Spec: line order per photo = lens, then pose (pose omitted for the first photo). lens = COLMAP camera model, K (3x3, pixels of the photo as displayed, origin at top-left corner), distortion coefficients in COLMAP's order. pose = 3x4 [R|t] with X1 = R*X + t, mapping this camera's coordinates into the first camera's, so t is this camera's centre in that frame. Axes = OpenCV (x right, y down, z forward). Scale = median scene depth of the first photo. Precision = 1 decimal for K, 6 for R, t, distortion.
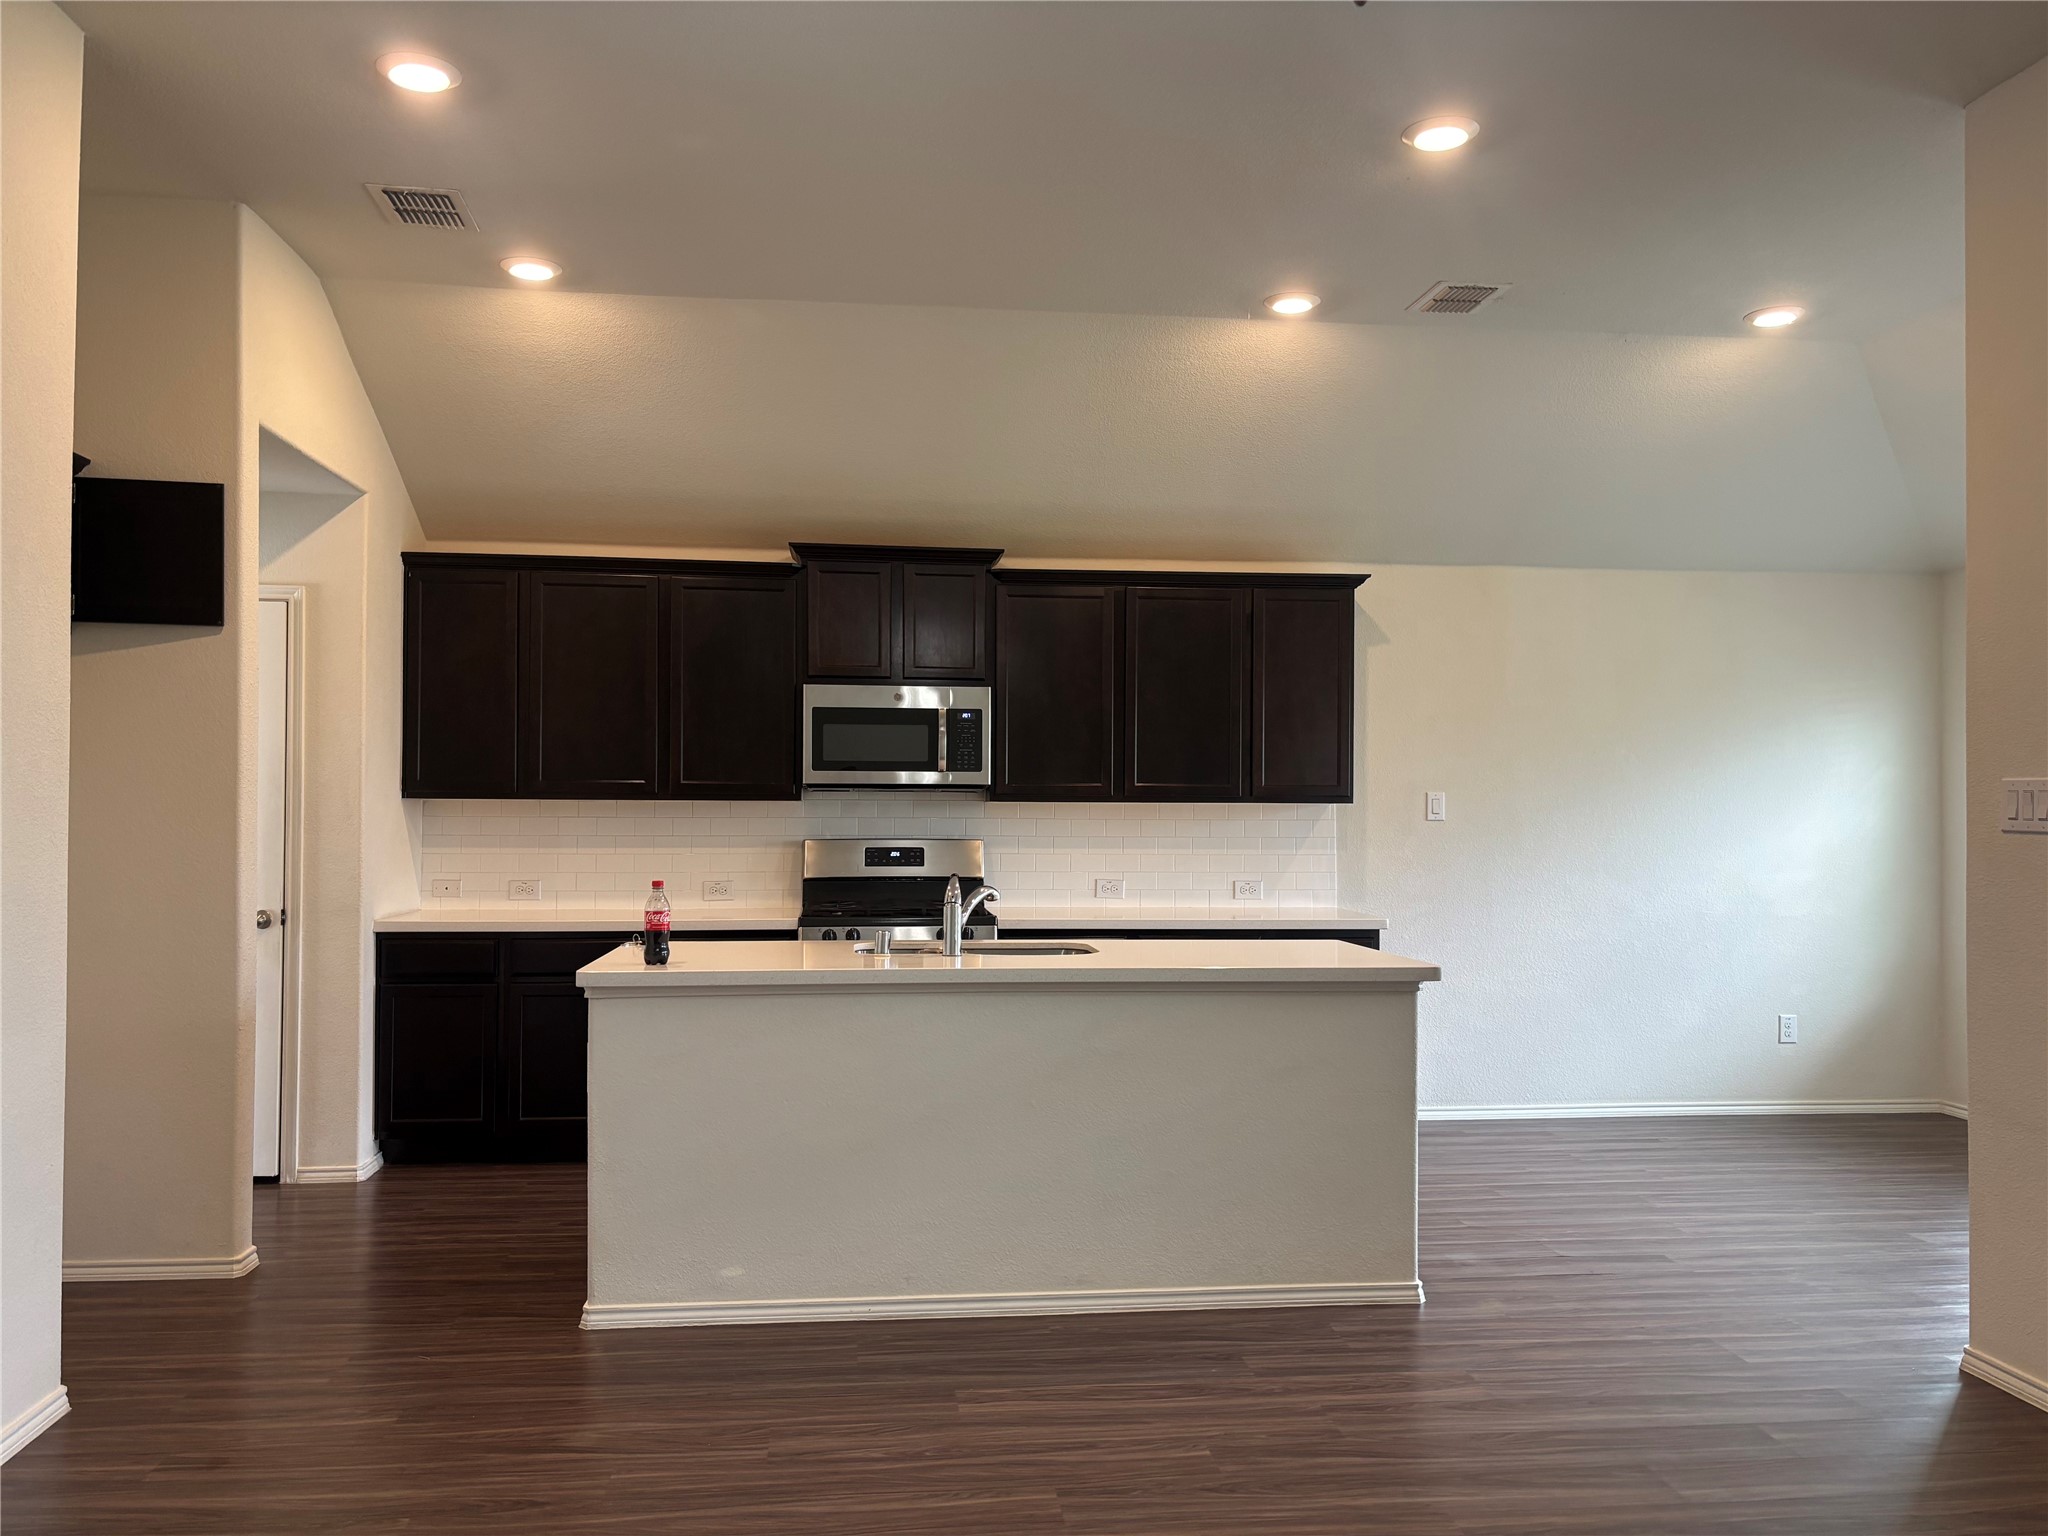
lens RADIAL K [[1550.3, 0, 1024.2], [0, 1550.3, 794.6], [0, 0, 1]] dist [0.040057, -0.049446]
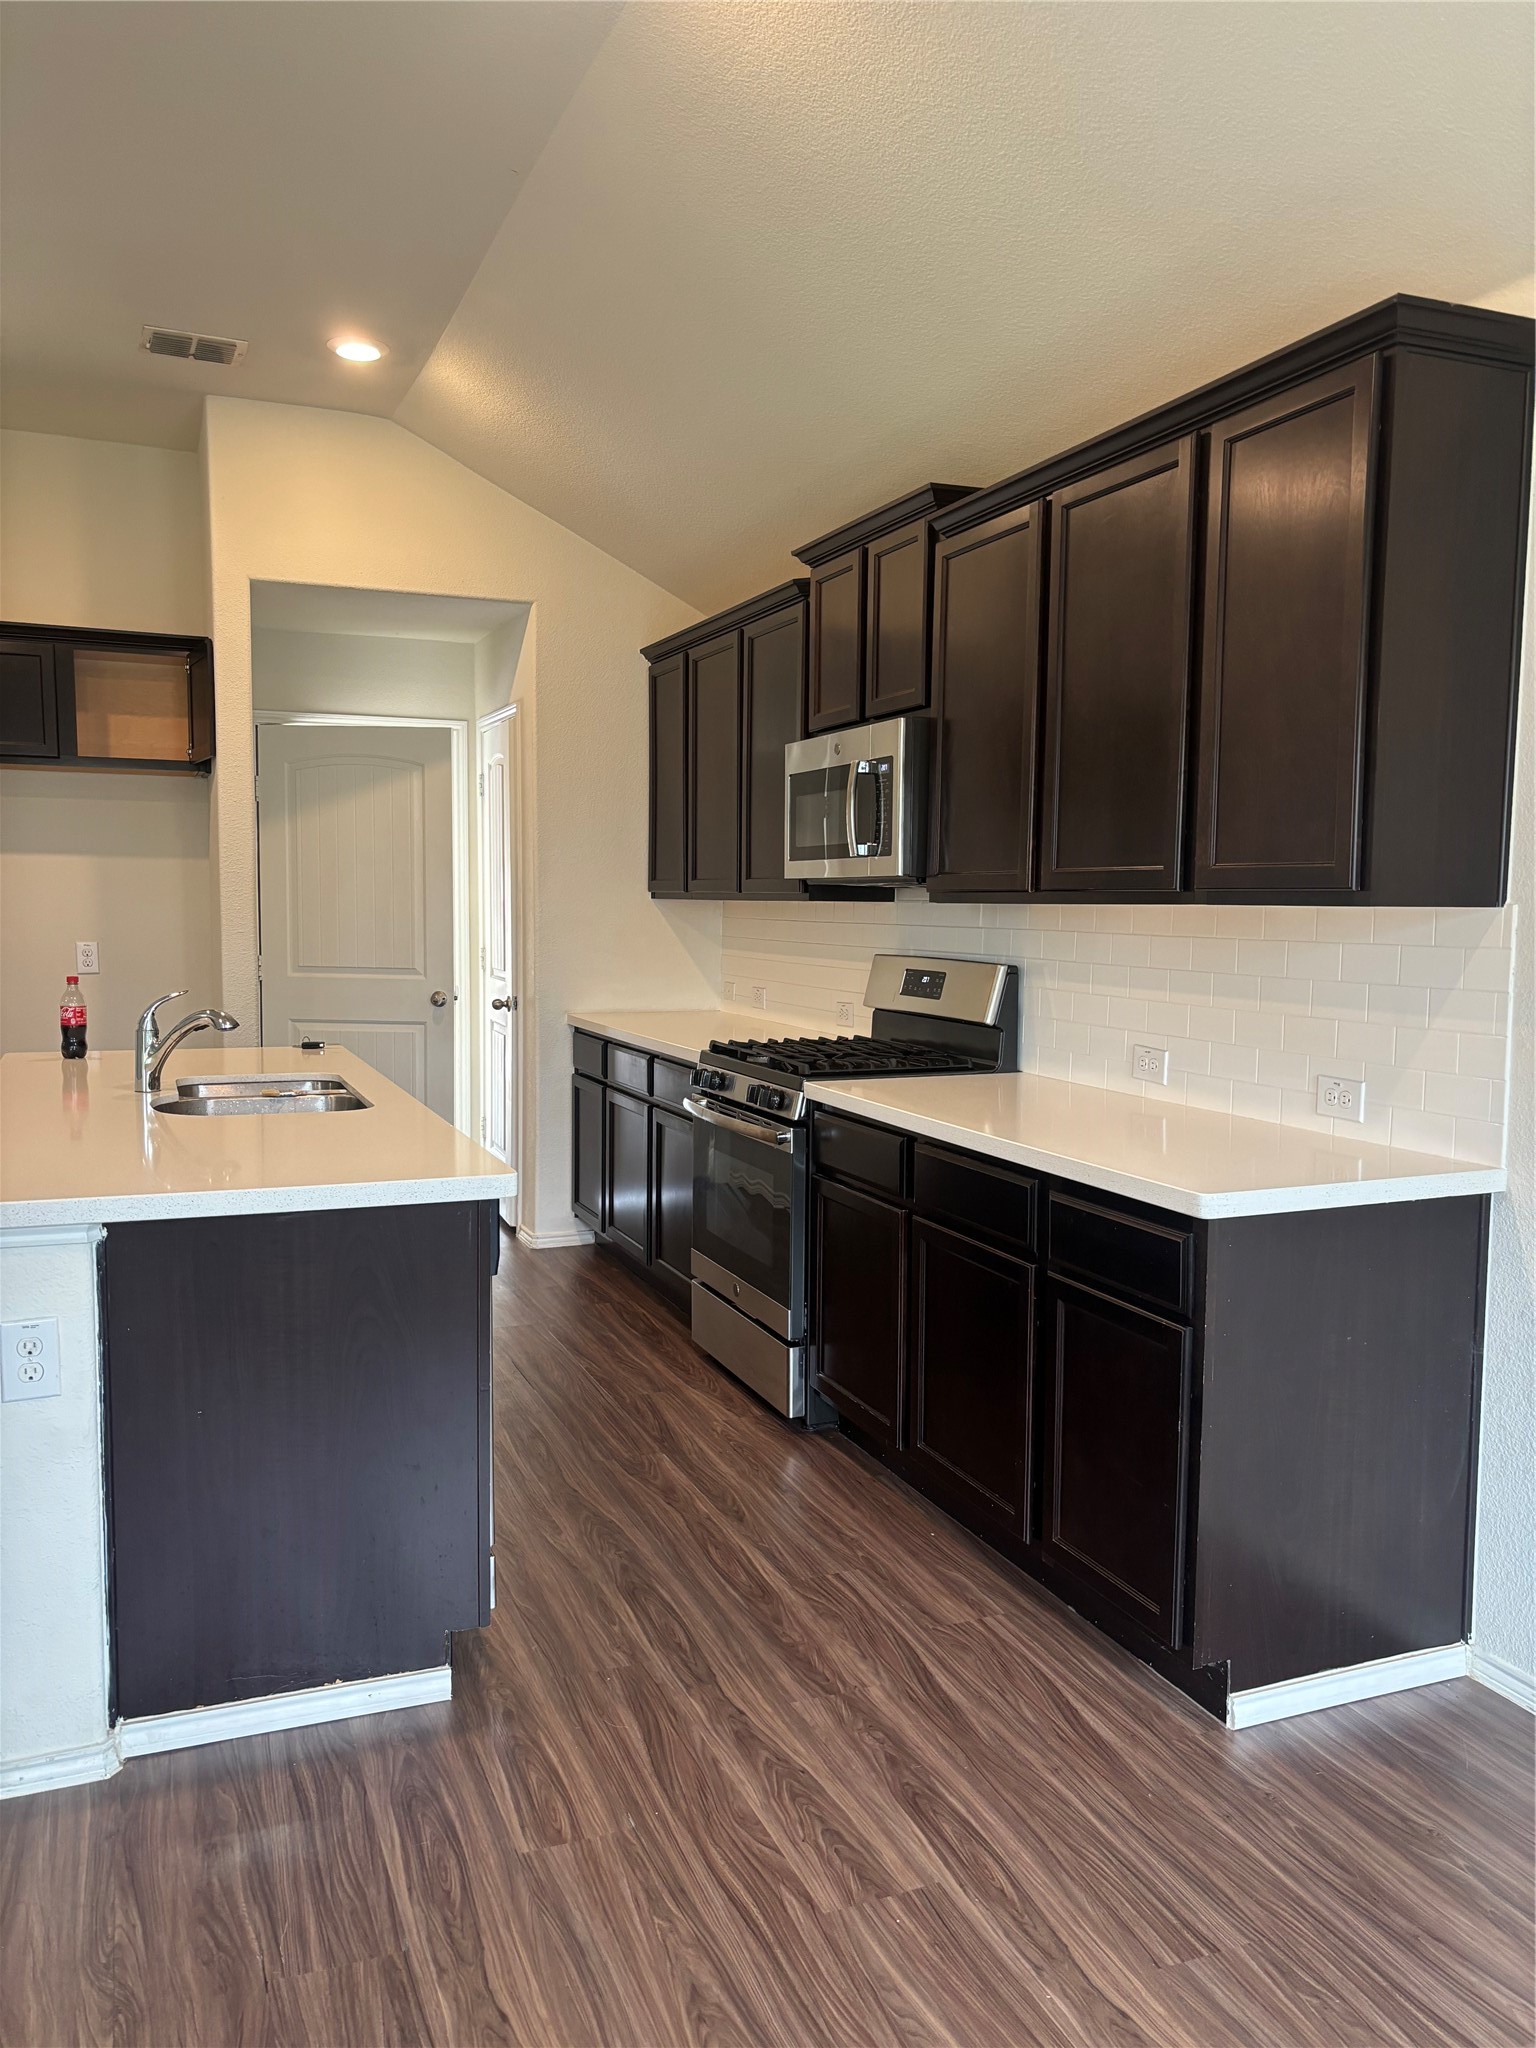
lens RADIAL K [[1560.9, 0, 769.7], [0, 1560.9, 1027.5], [0, 0, 1]] dist [0.054377, -0.060917]
pose [[0.275538, 0.076699, -0.958226, 0.675270], [-0.000910, 0.996832, 0.079527, 0.005548], [0.961290, -0.021041, 0.274735, 0.896973]]
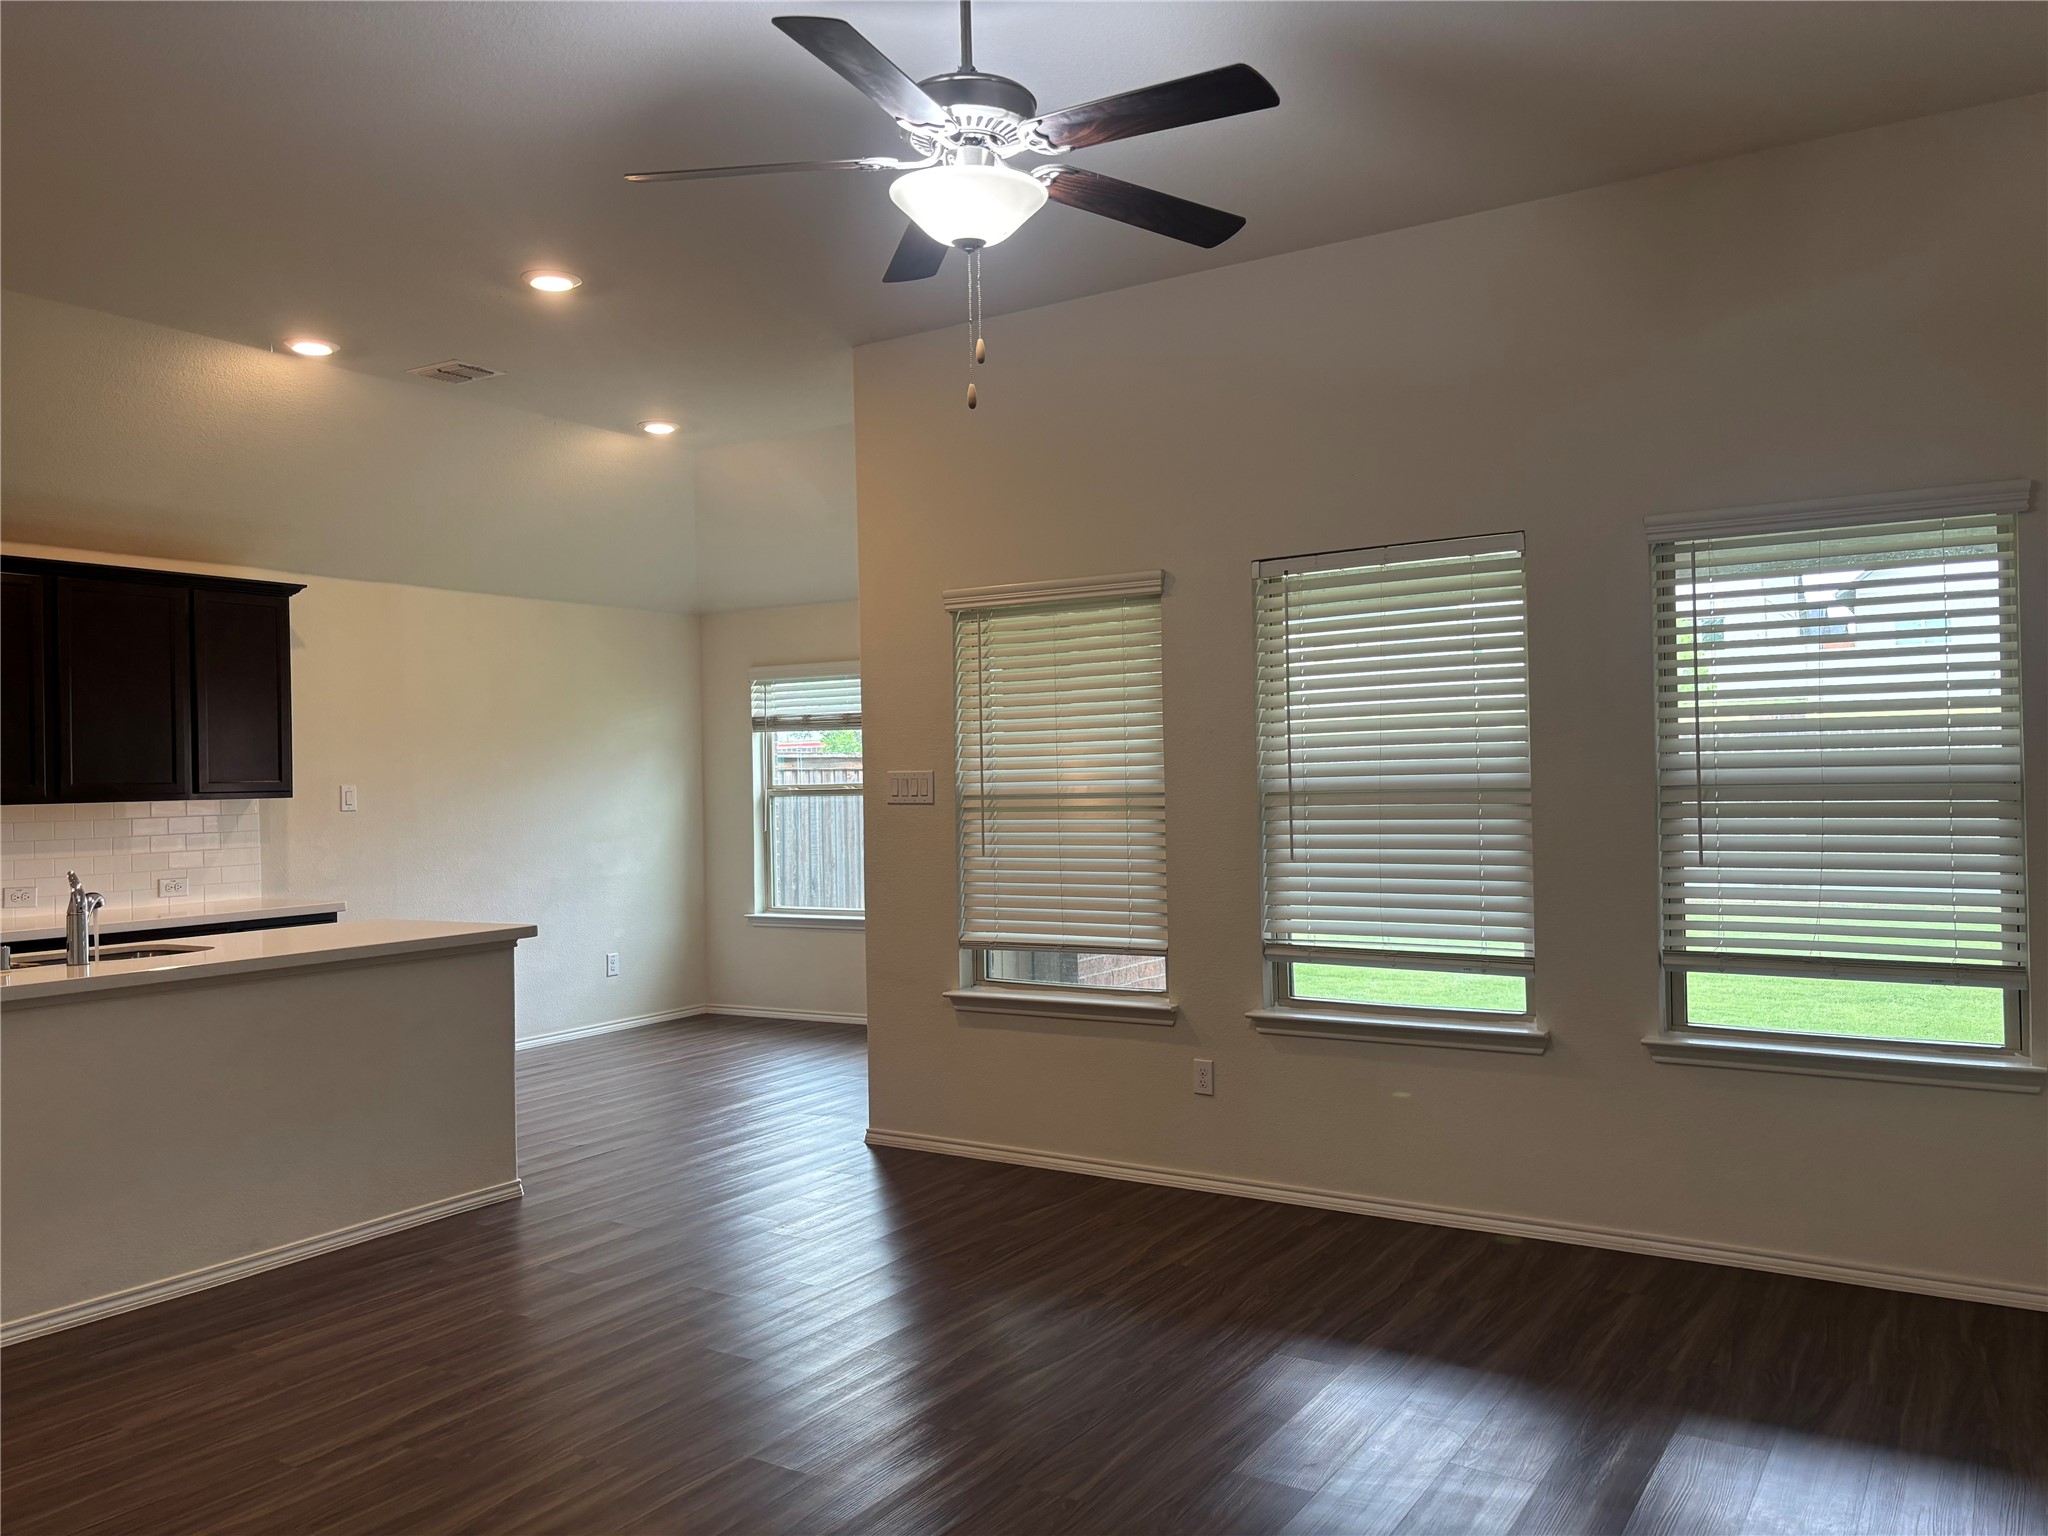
lens RADIAL K [[1560.9, 0, 1032.4], [0, 1560.9, 776.3], [0, 0, 1]] dist [0.054377, -0.060917]
pose [[0.627797, -0.018287, 0.778162, -0.390962], [0.017383, 0.999804, 0.009471, -0.013066], [-0.778183, 0.007581, 0.627992, -0.097883]]
